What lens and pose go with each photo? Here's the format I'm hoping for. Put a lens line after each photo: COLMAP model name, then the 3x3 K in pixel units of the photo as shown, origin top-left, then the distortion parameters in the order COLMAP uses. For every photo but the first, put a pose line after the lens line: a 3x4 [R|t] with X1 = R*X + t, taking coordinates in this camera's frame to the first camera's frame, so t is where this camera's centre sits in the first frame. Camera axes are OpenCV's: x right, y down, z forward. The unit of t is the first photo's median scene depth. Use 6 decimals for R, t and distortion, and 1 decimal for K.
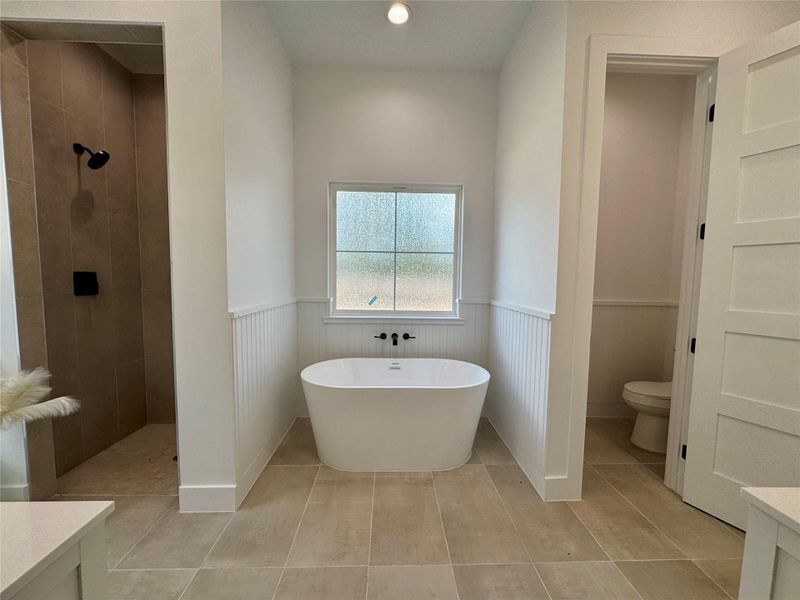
lens RADIAL K [[318.3, 0, 400.0], [0, 318.3, 300.0], [0, 0, 1]] dist [-0.007340, 0.000590]
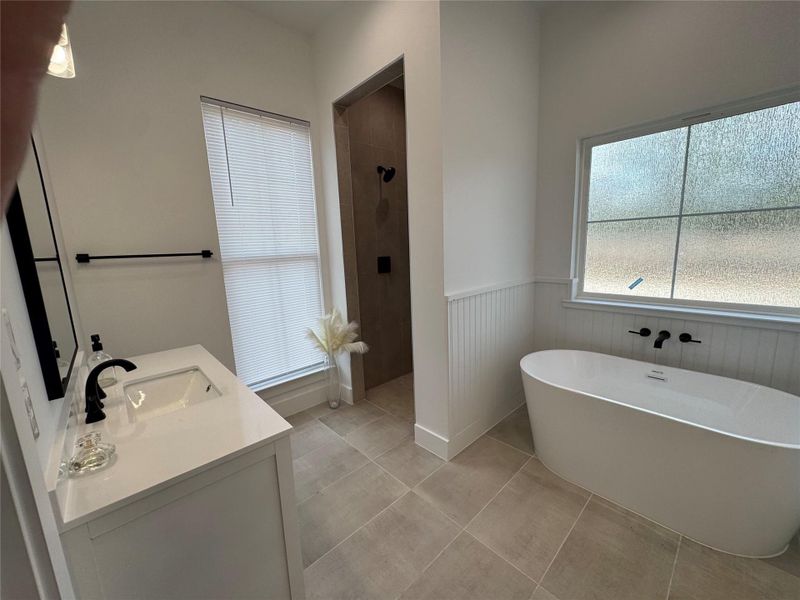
lens RADIAL K [[318.3, 0, 400.0], [0, 318.3, 300.0], [0, 0, 1]] dist [-0.007340, 0.000590]
pose [[0.650023, 0.089893, -0.754579, 0.173732], [-0.006001, 0.993555, 0.113193, -0.058902], [0.759891, -0.069050, 0.646373, 0.103489]]
